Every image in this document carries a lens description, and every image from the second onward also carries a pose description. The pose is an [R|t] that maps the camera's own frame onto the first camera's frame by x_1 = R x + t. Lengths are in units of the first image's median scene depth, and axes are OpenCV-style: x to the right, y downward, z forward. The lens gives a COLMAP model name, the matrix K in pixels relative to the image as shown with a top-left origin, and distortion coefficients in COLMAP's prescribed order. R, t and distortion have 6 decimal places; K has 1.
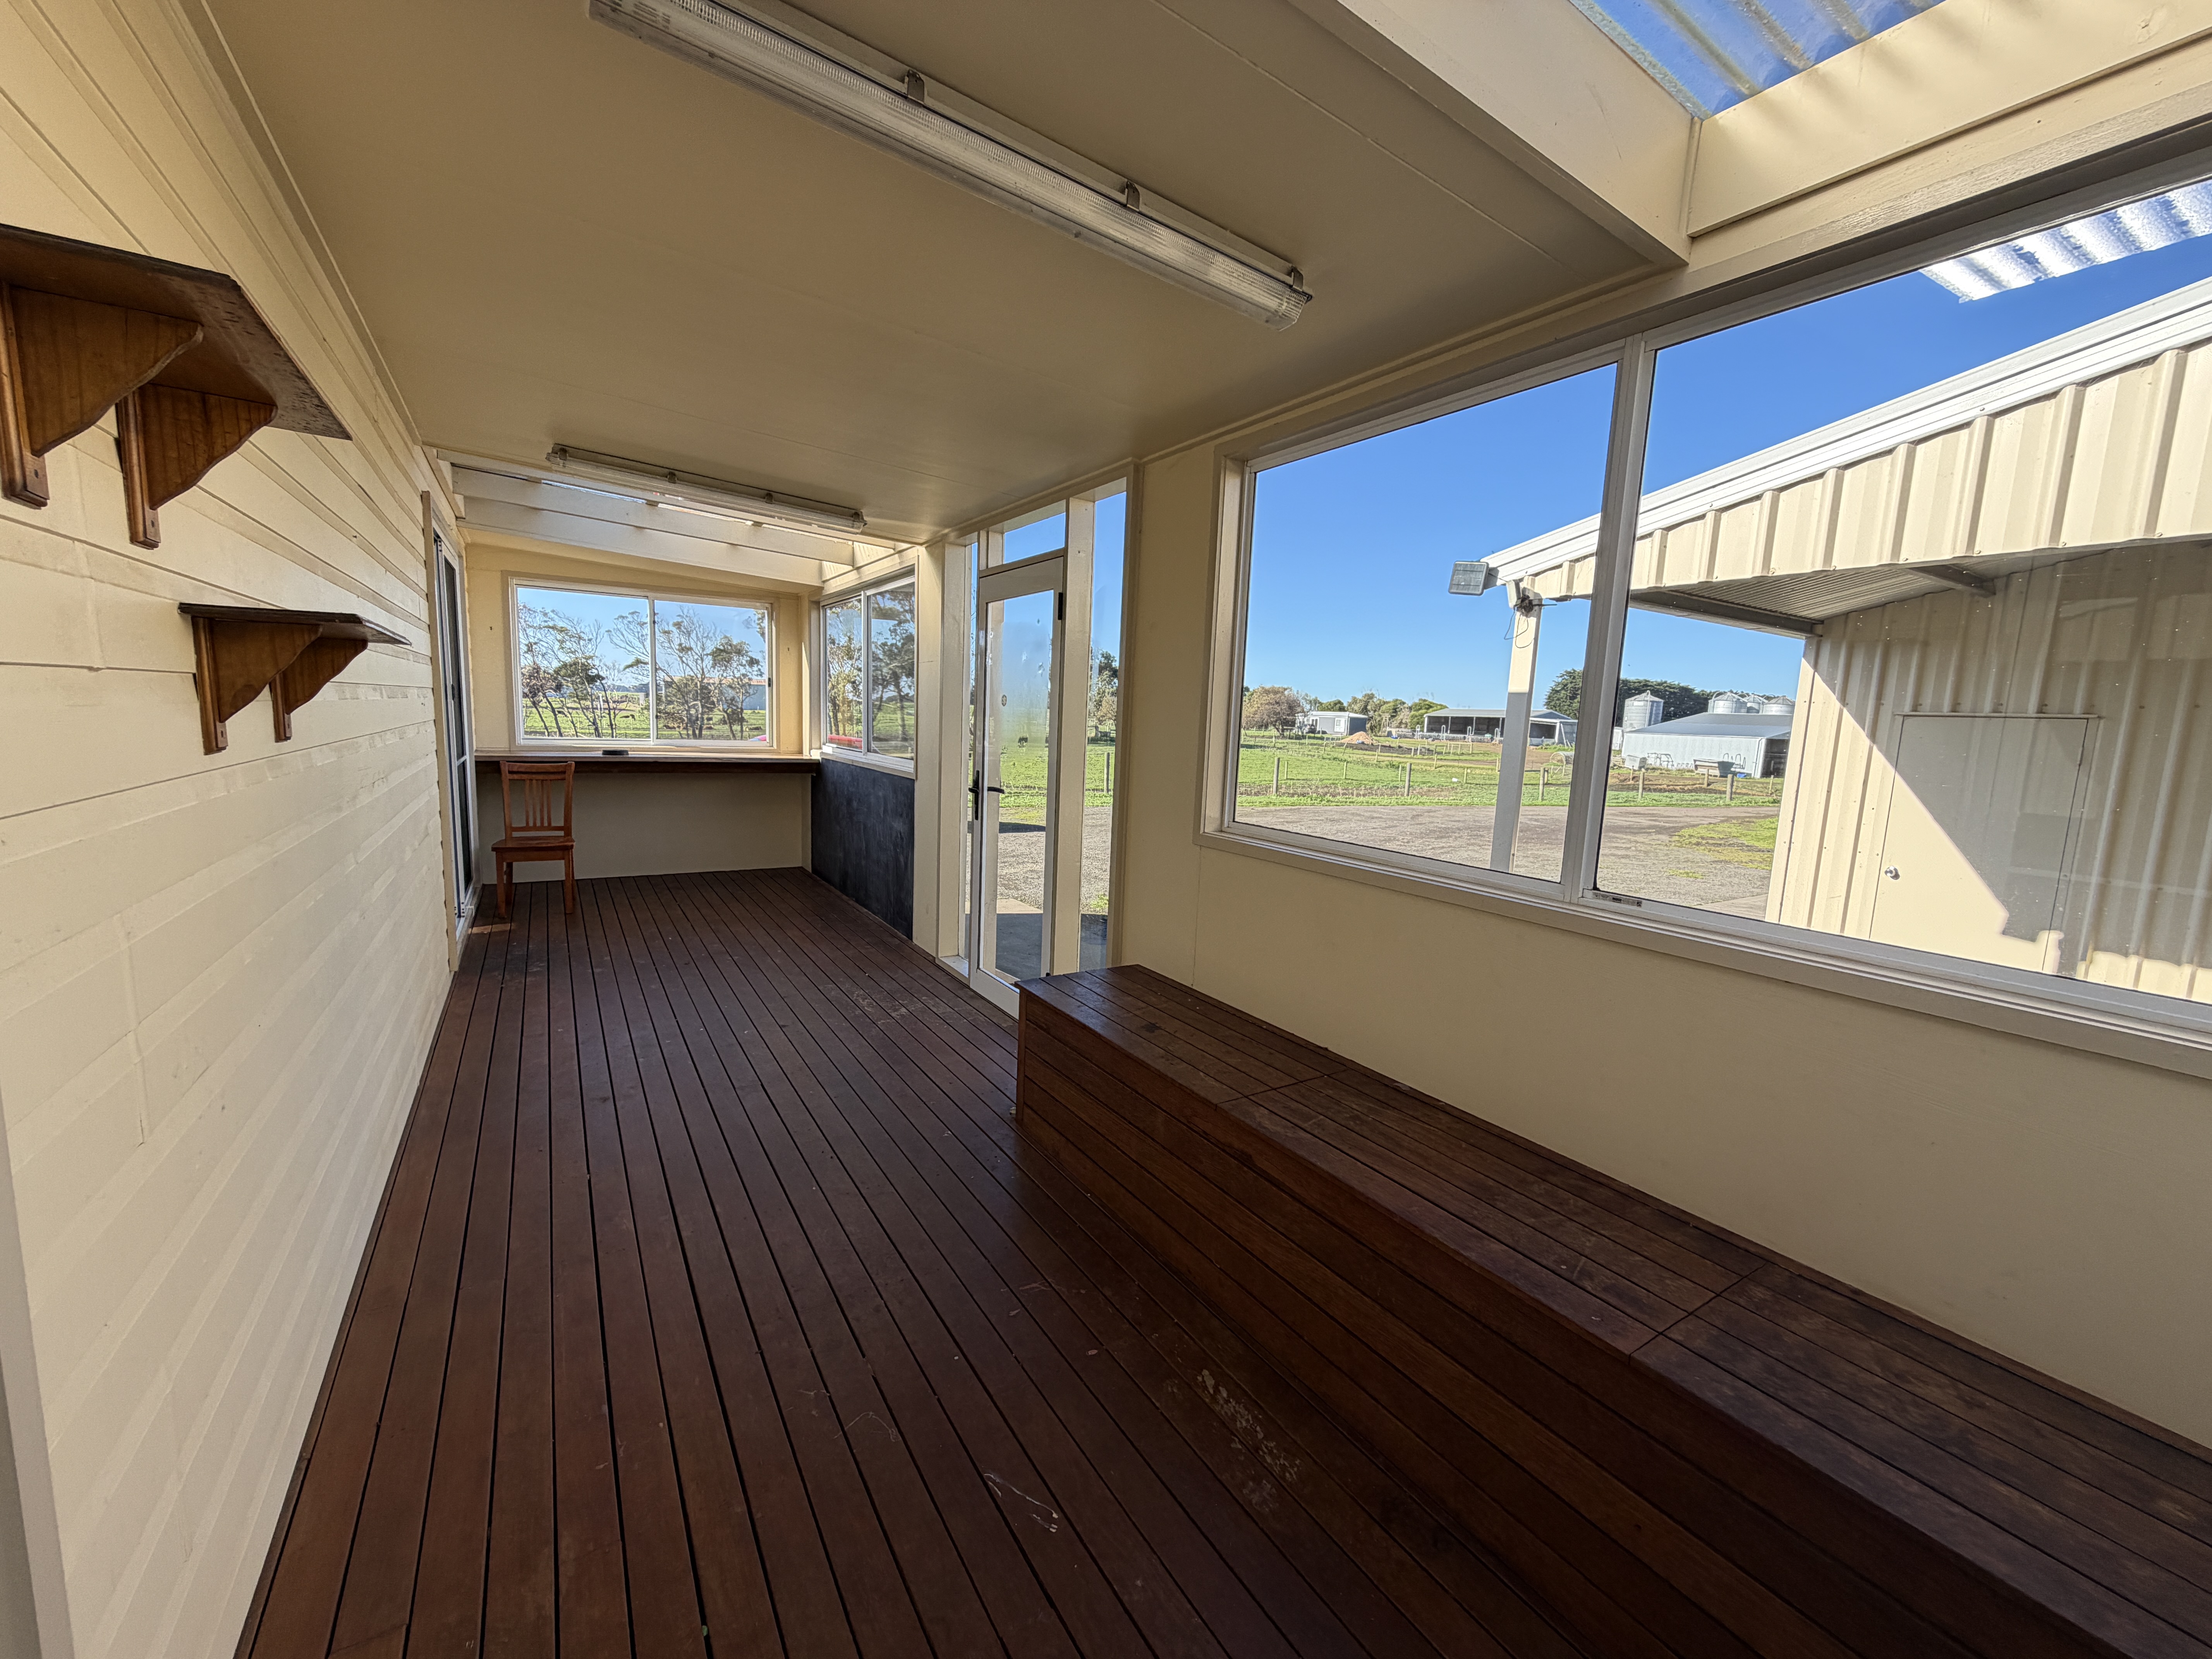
lens RADIAL K [[883.8, 0, 1120.1], [0, 883.8, 839.9], [0, 0, 1]] dist [0.000503, 0.000040]
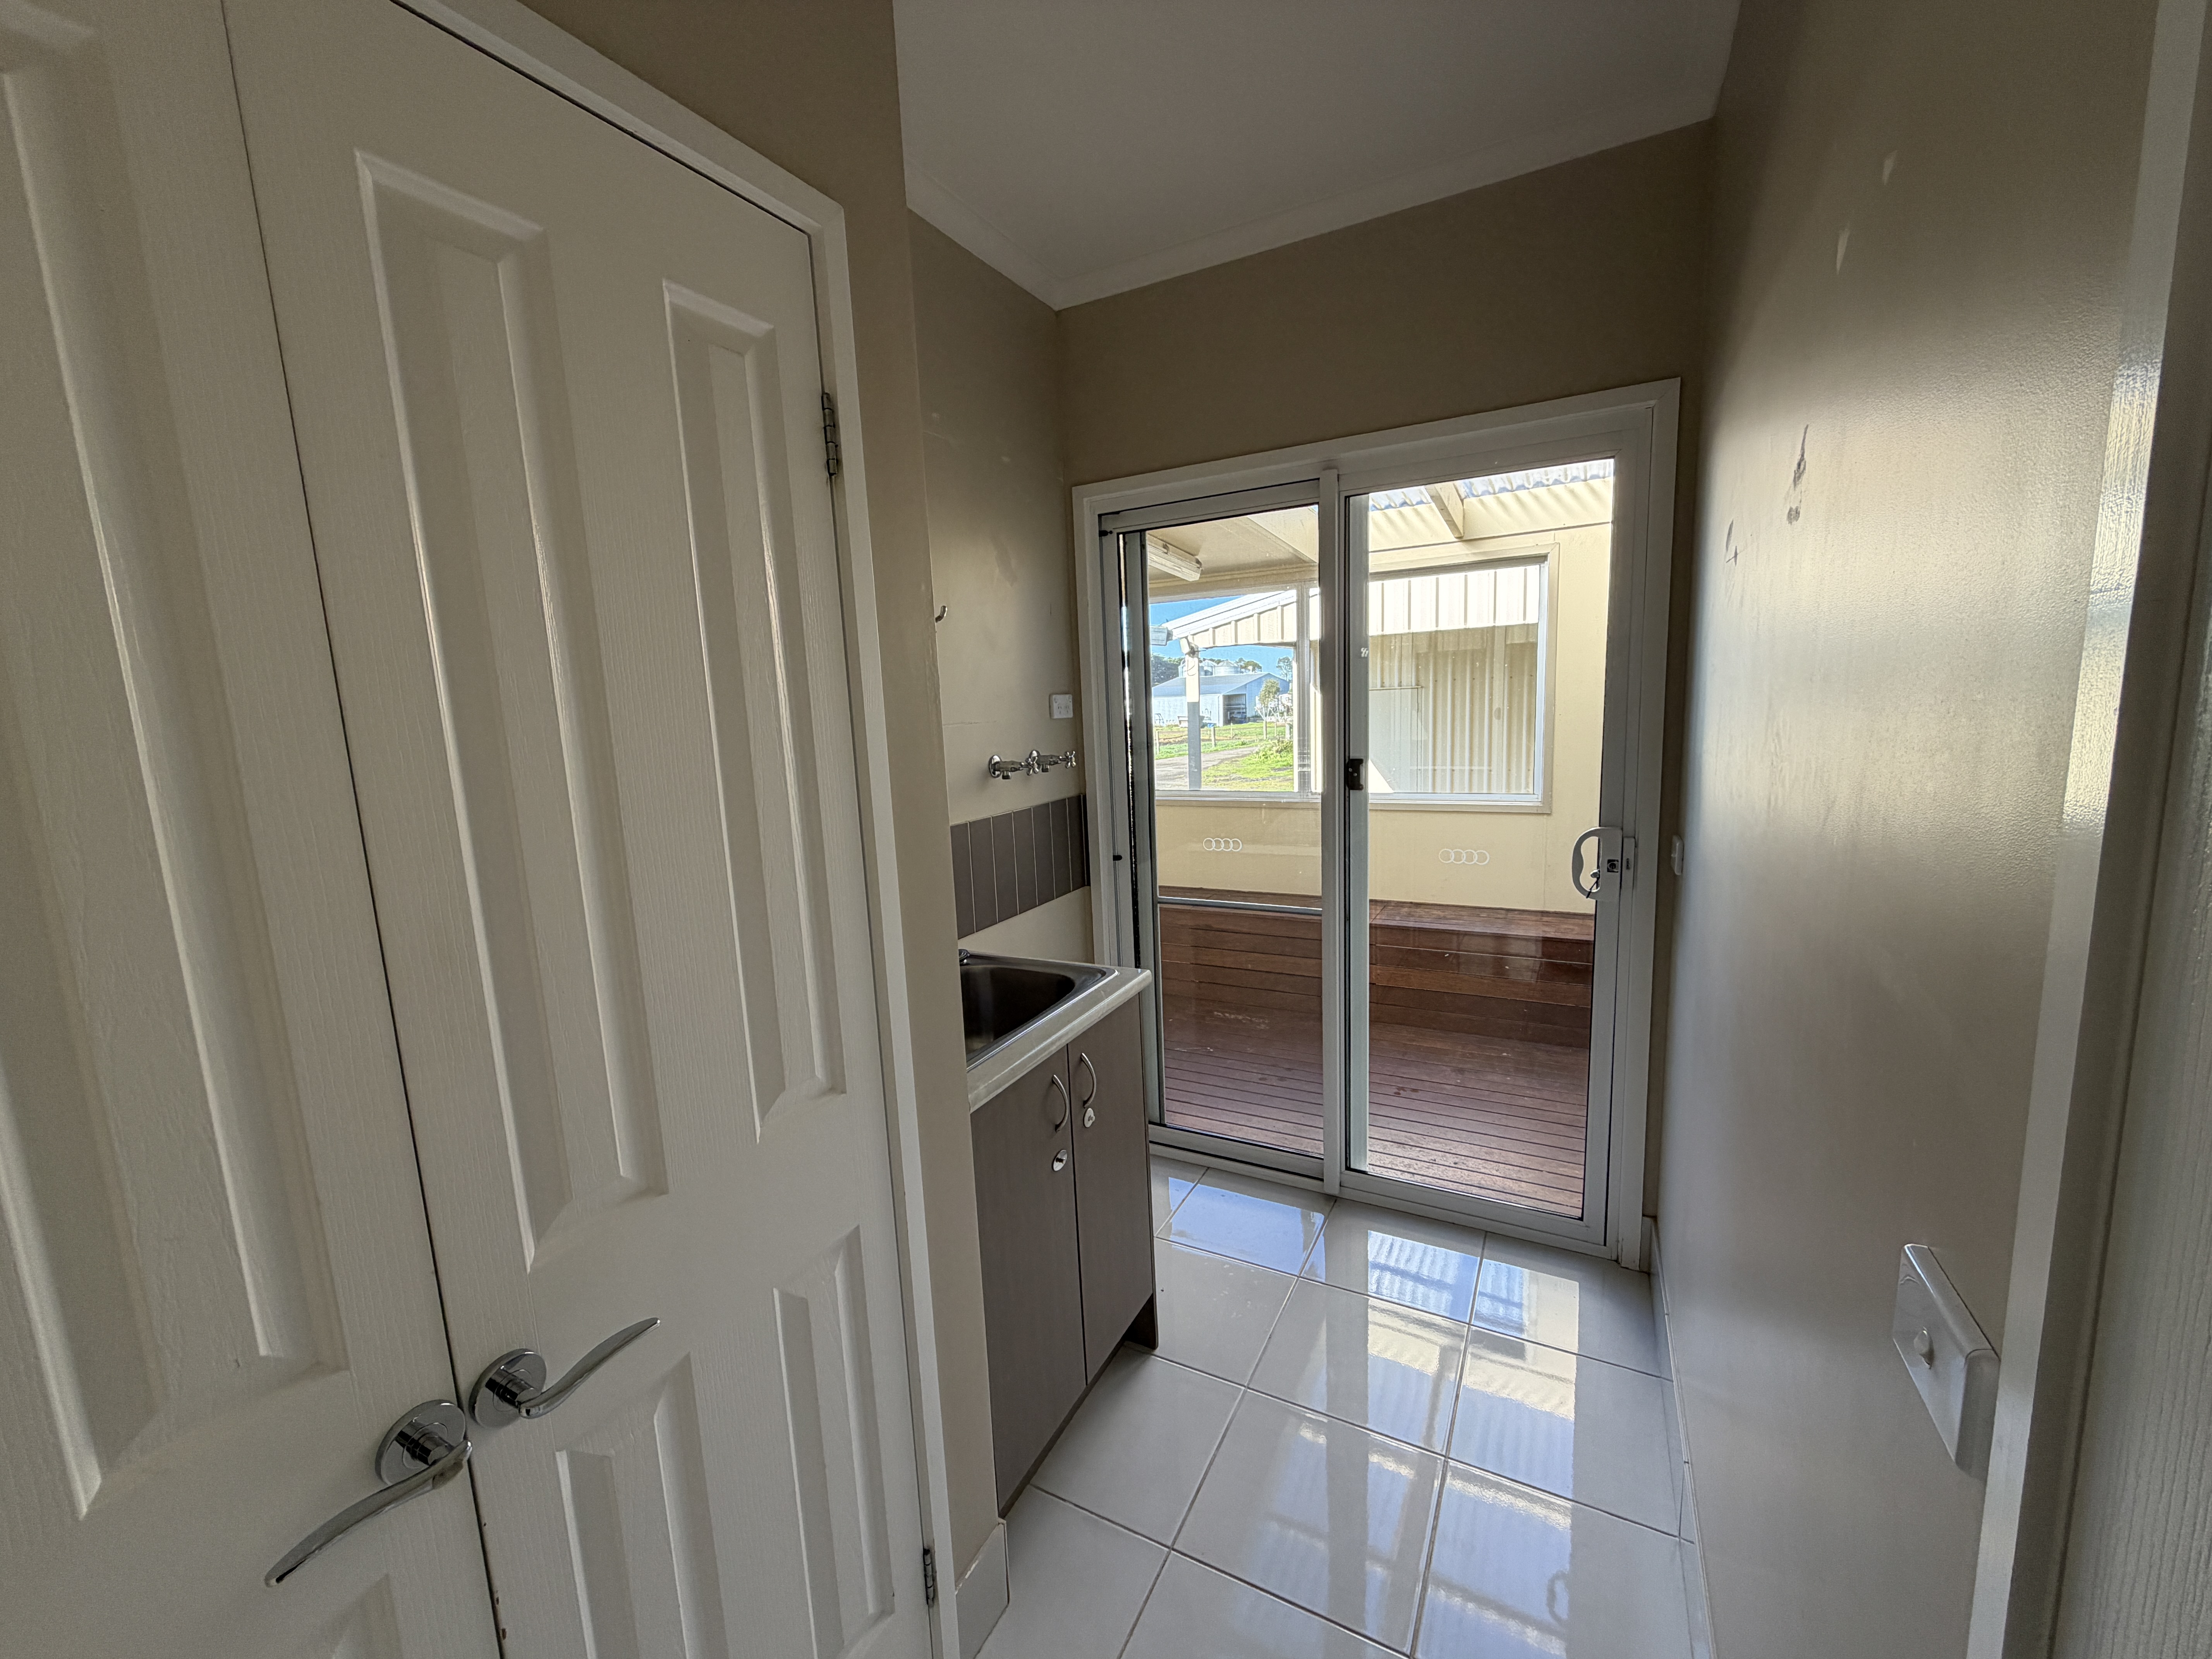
lens RADIAL K [[881.0, 0, 1097.7], [0, 881.0, 829.0], [0, 0, 1]] dist [-0.000623, 0.000180]
pose [[0.872905, -0.154394, 0.462816, -0.563666], [0.153833, 0.987318, 0.039227, -0.011307], [-0.463003, 0.036955, 0.885586, -0.453819]]
